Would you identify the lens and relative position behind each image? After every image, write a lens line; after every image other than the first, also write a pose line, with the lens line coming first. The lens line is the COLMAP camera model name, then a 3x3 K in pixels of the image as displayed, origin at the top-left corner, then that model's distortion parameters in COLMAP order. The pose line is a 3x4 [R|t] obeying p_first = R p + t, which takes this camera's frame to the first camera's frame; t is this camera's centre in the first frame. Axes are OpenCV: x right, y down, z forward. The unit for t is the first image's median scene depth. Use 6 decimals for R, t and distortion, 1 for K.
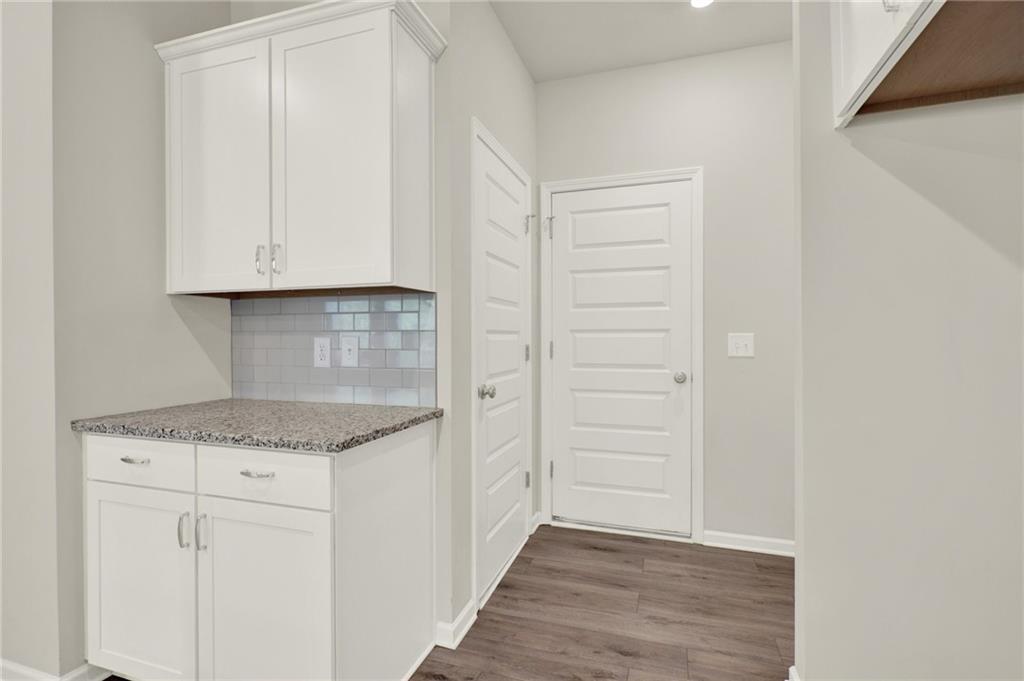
lens RADIAL K [[499.6, 0, 506.9], [0, 499.6, 338.0], [0, 0, 1]] dist [0.002031, -0.000764]
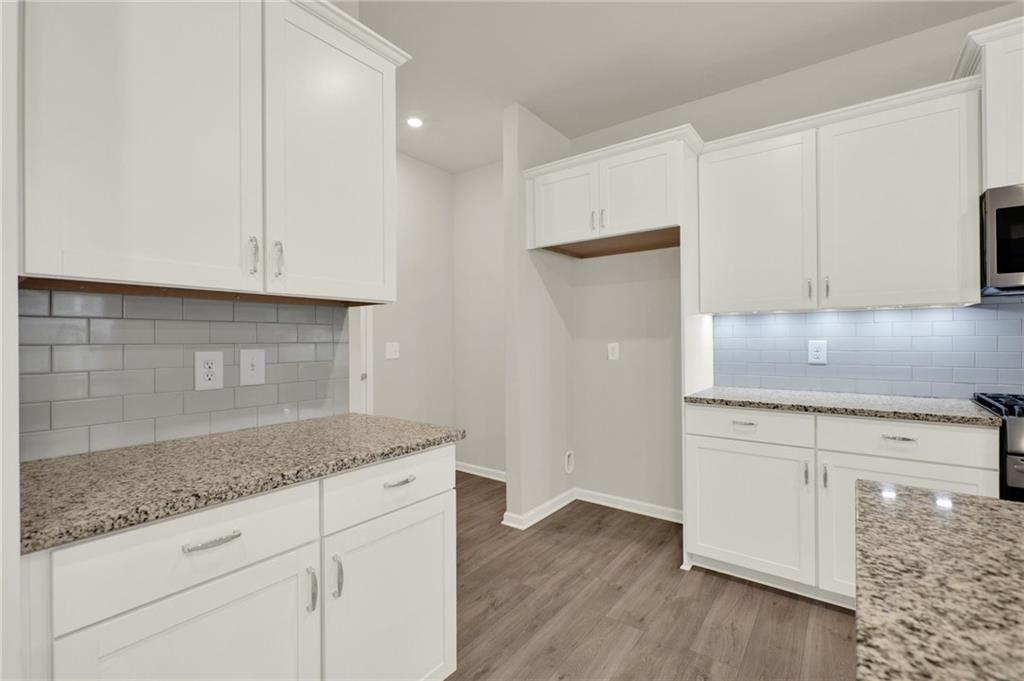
lens RADIAL K [[463.2, 0, 512.0], [0, 463.2, 340.5], [0, 0, 1]] dist [-0.034040, 0.000941]
pose [[0.302762, -0.002951, 0.953062, -0.937723], [0.016593, 0.999860, -0.002176, -0.009797], [-0.952922, 0.016473, 0.302769, 0.342372]]
